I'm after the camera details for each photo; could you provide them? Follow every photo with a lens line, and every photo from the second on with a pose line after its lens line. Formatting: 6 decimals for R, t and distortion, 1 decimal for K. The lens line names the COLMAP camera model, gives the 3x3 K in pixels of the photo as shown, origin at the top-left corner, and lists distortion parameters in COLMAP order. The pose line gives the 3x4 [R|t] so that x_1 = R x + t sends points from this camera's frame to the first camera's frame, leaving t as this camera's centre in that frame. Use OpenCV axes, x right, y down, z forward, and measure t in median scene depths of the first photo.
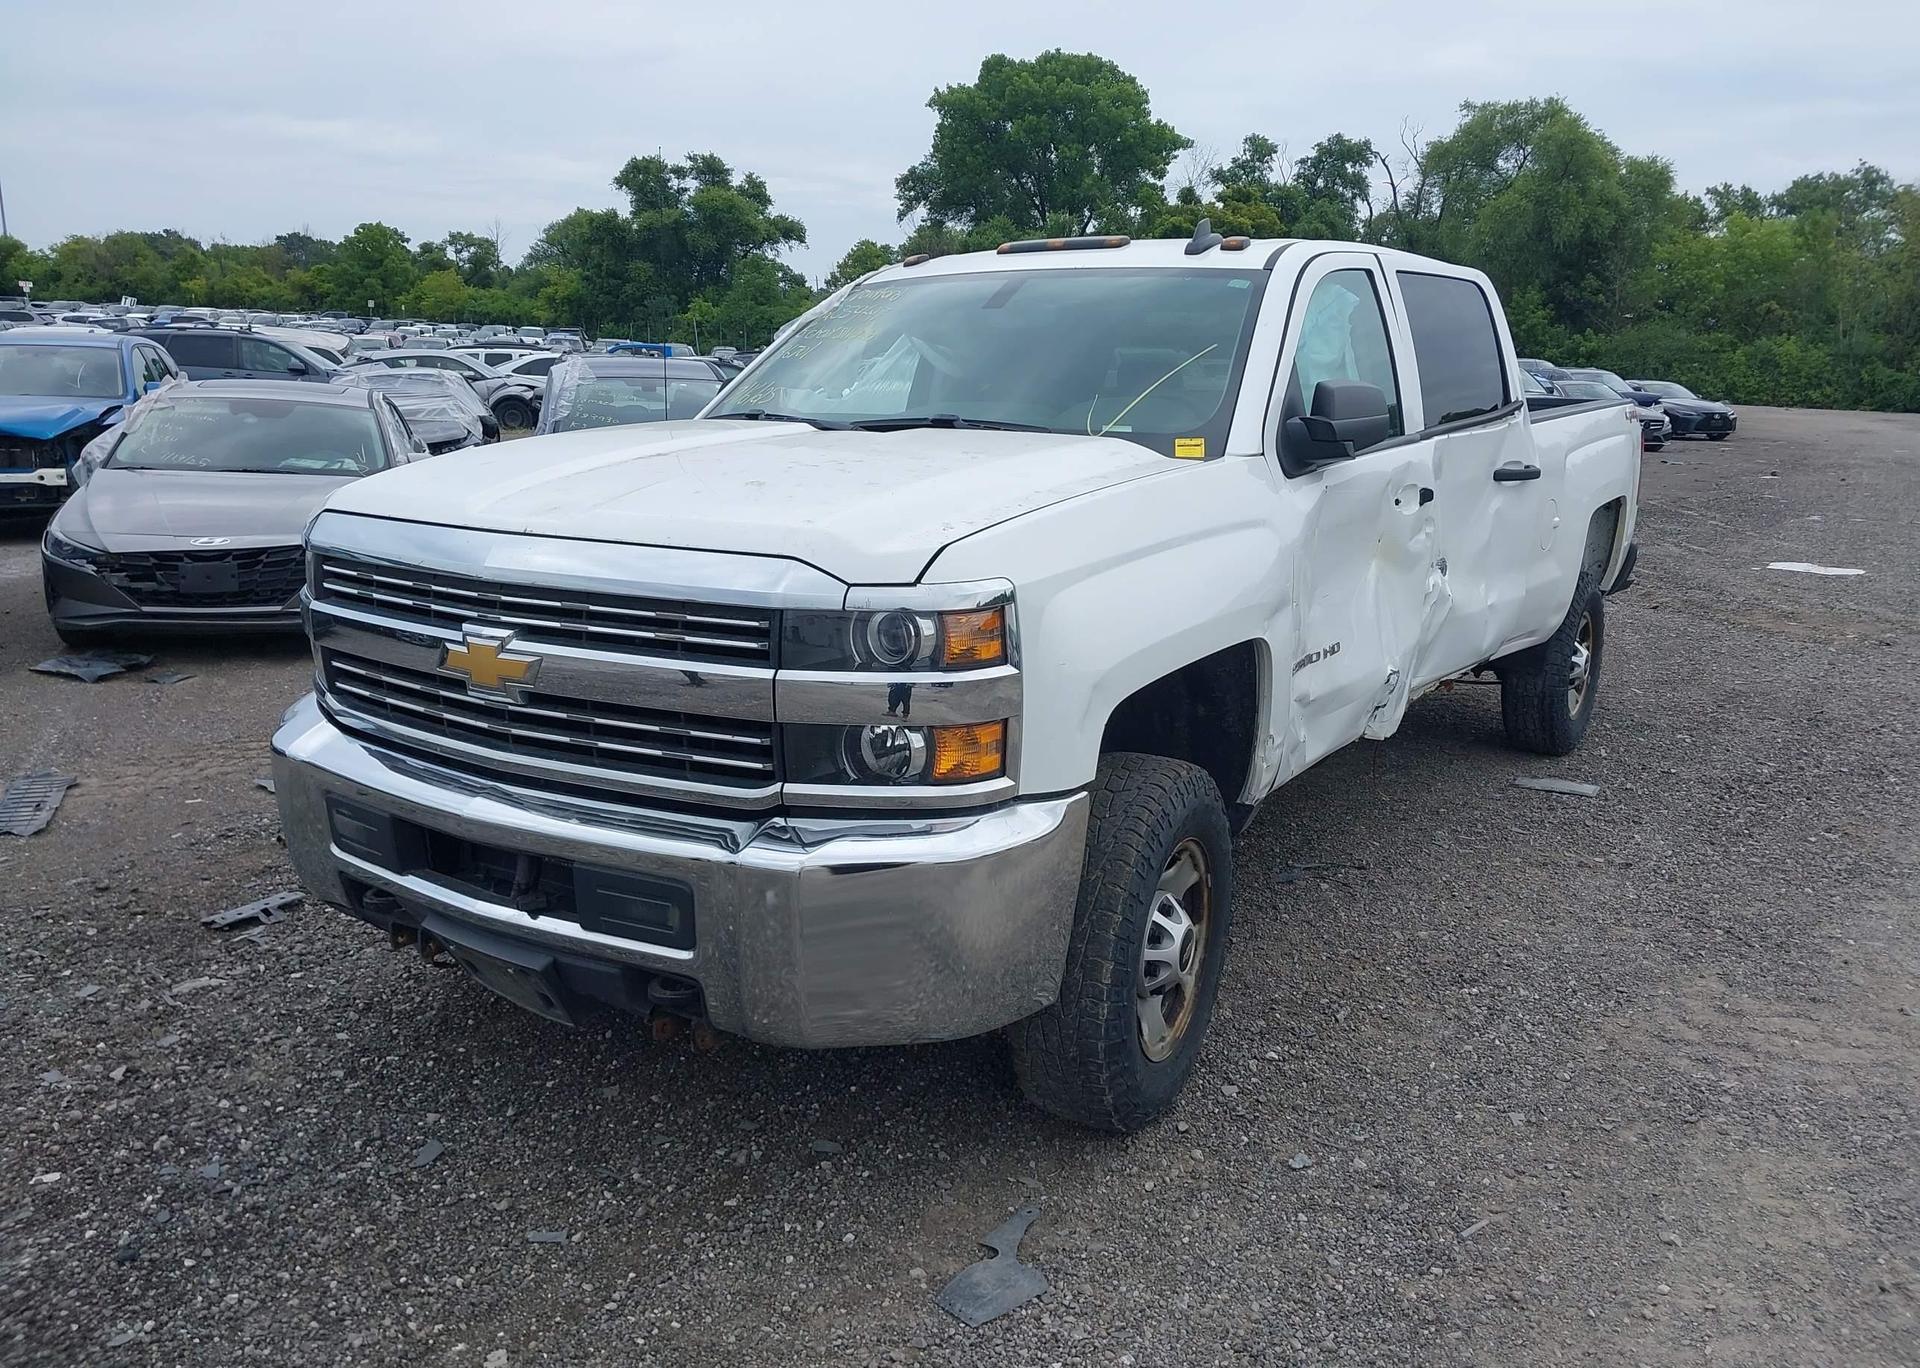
lens RADIAL K [[1490.3, 0, 973.7], [0, 1490.3, 684.7], [0, 0, 1]] dist [0.049878, -0.051687]
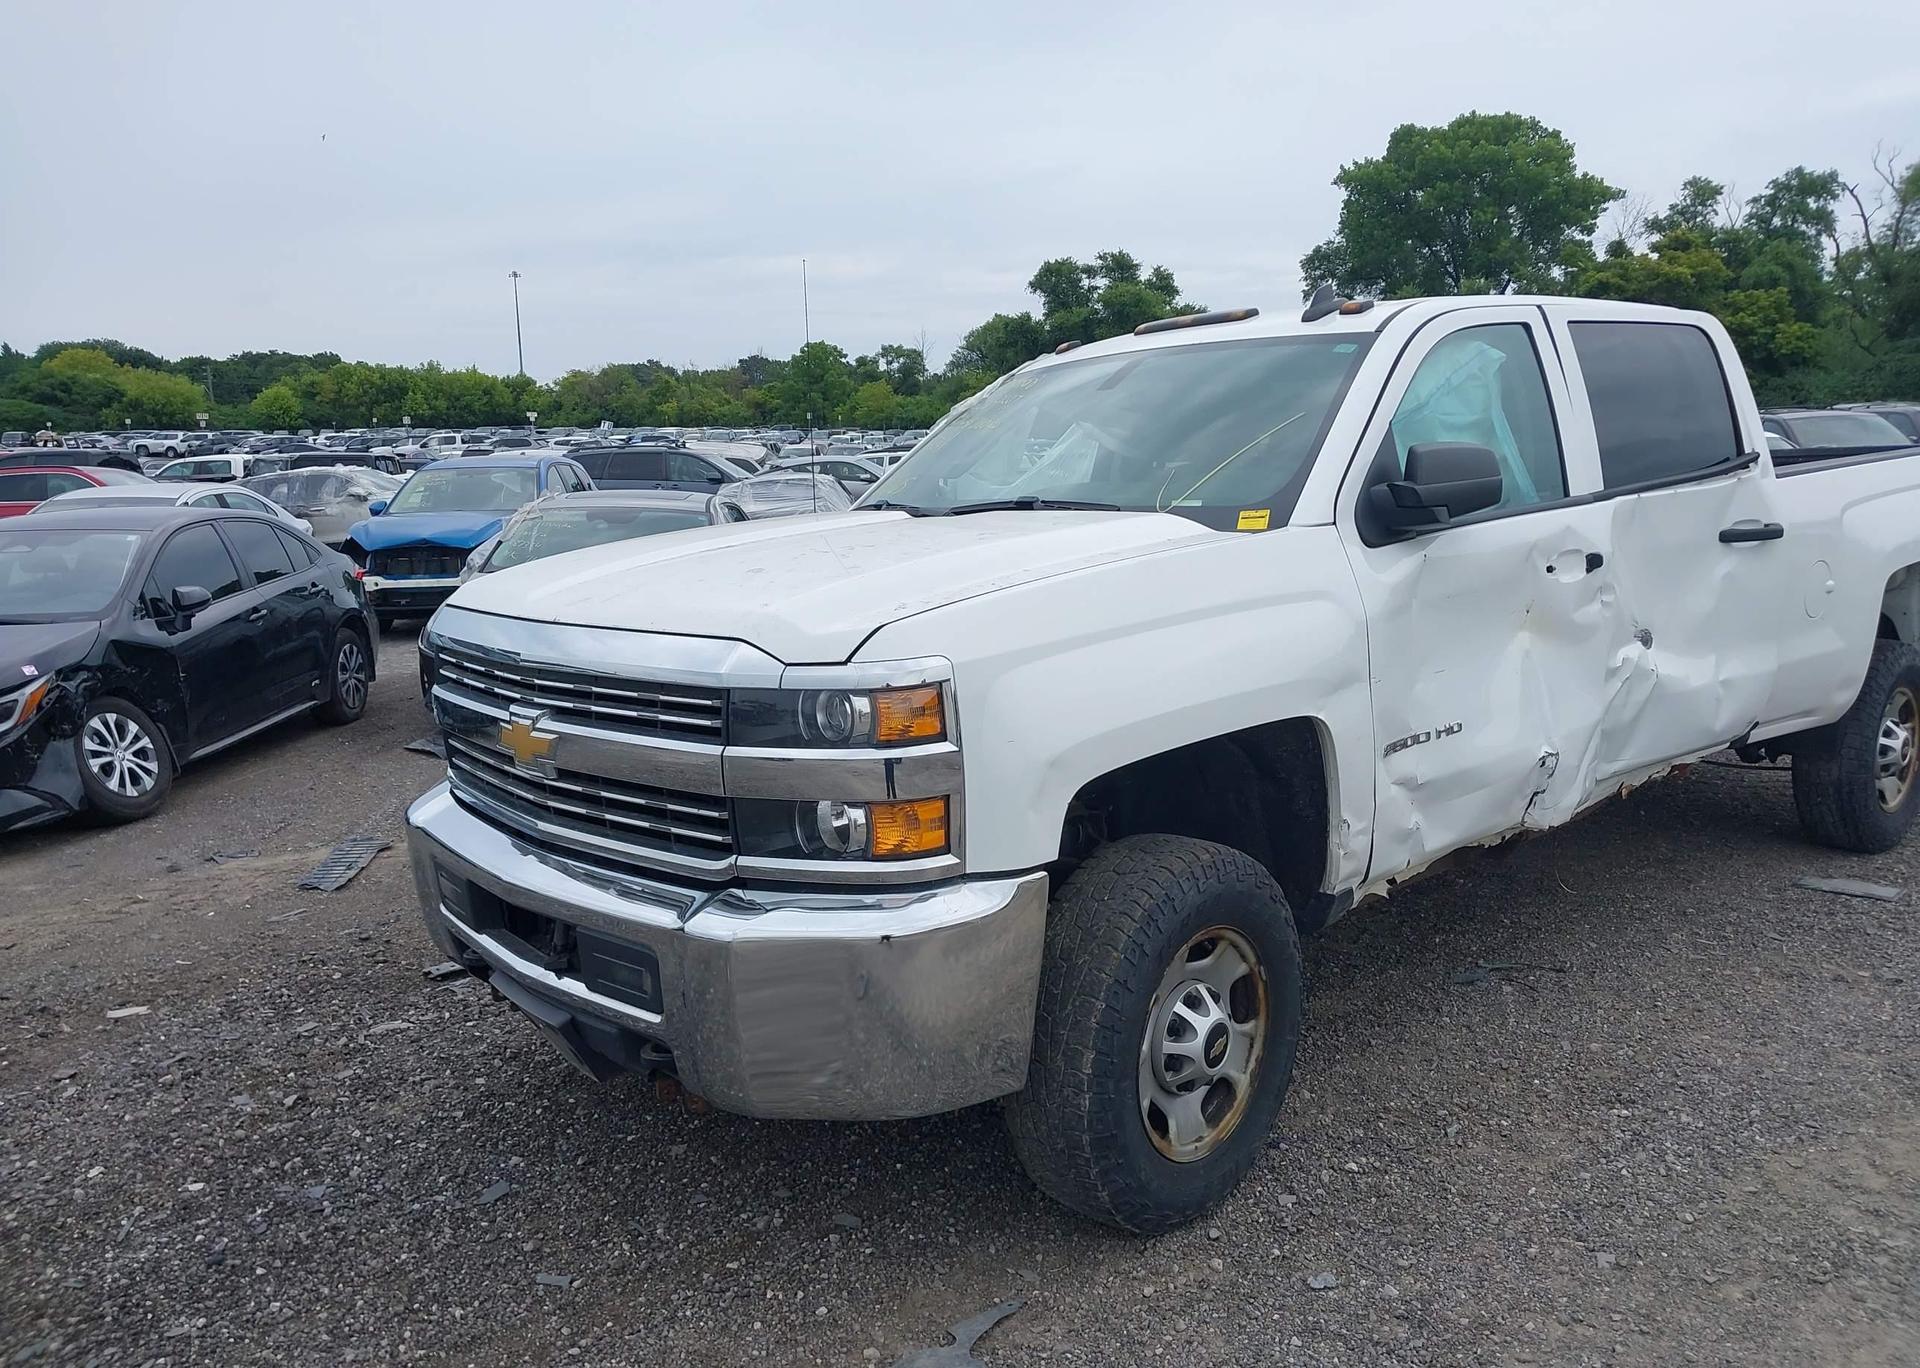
lens RADIAL K [[1490.3, 0, 973.4], [0, 1490.3, 681.8], [0, 0, 1]] dist [0.049878, -0.051687]
pose [[0.962381, -0.008548, -0.271568, 0.217065], [-0.006966, 0.998400, -0.056112, 0.001445], [0.271613, 0.055893, 0.960782, 0.024638]]
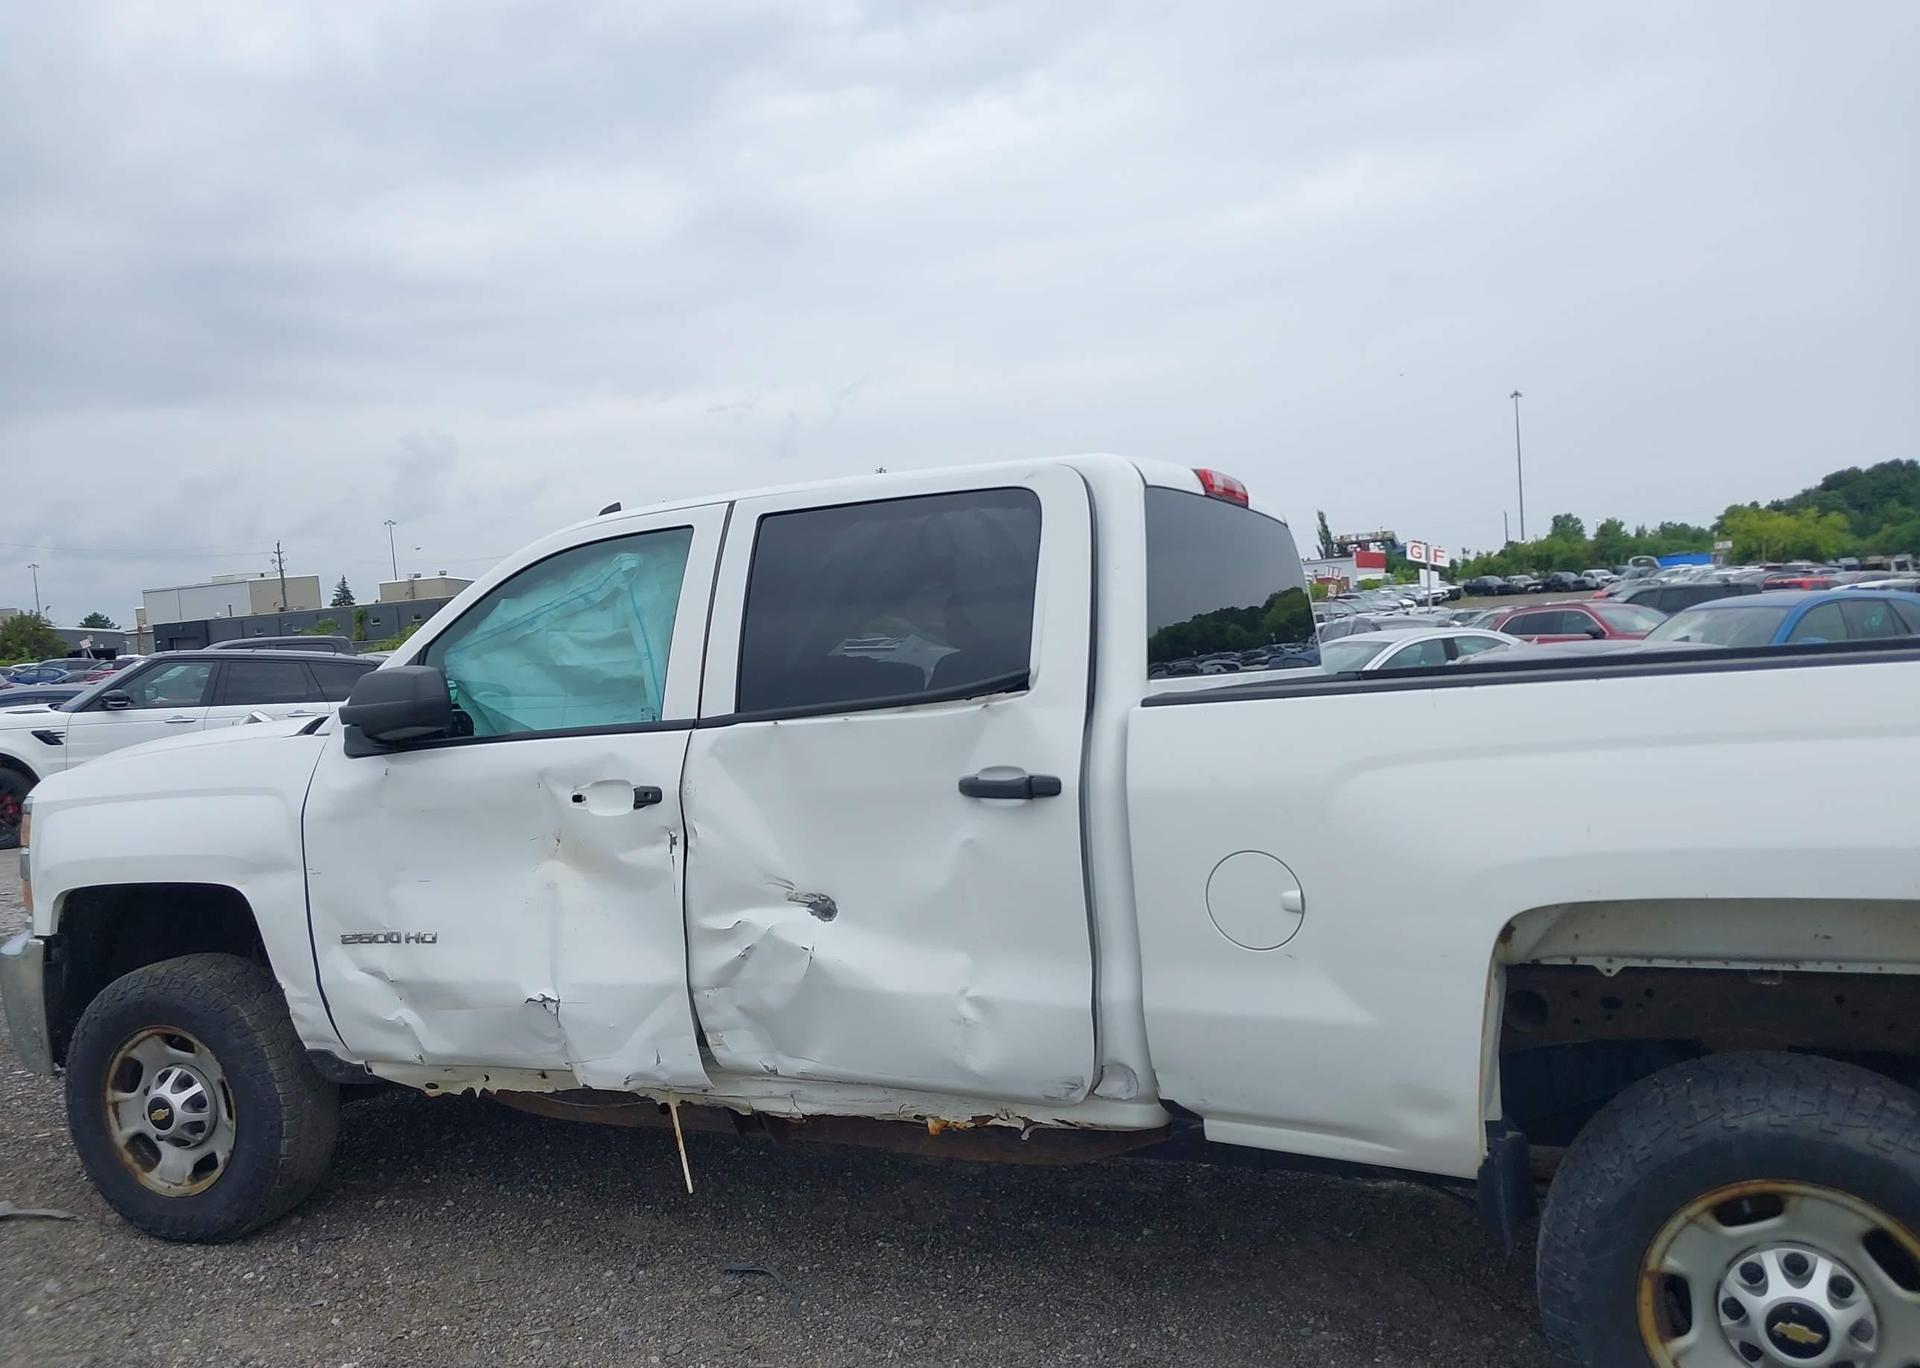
lens RADIAL K [[1490.3, 0, 952.3], [0, 1490.3, 675.0], [0, 0, 1]] dist [0.049878, -0.051687]
pose [[0.136330, -0.009589, -0.990617, 1.304316], [-0.159164, 0.986751, -0.031456, -0.223892], [0.977794, 0.161959, 0.132998, 1.223522]]
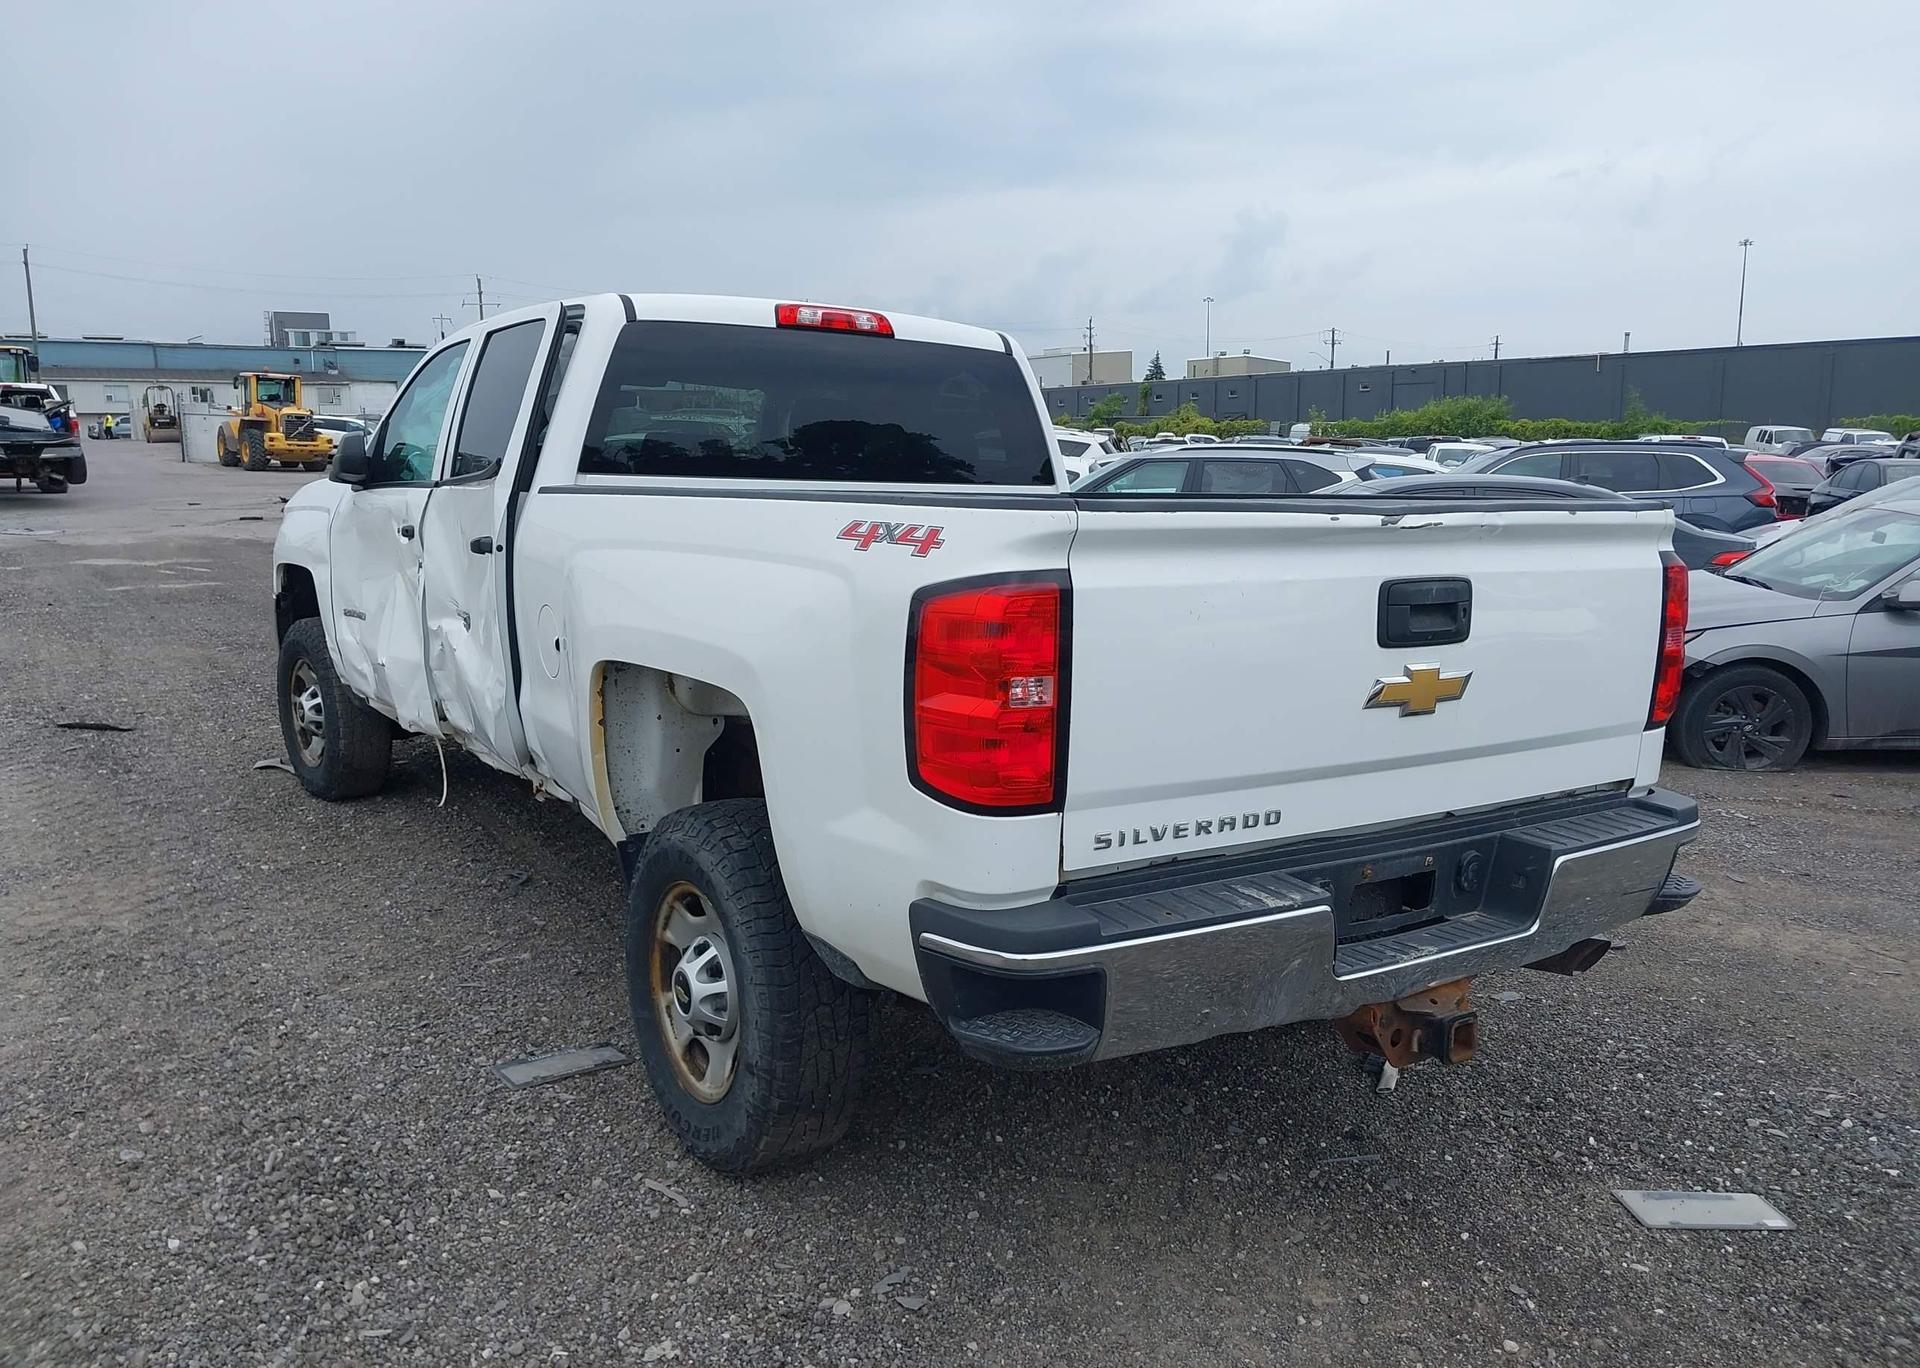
lens RADIAL K [[1490.3, 0, 966.1], [0, 1490.3, 687.6], [0, 0, 1]] dist [0.049878, -0.051687]
pose [[-0.375173, 0.121448, -0.918964, 1.417471], [-0.220037, 0.951376, 0.215563, -0.414681], [0.900460, 0.283079, -0.330208, 2.103713]]
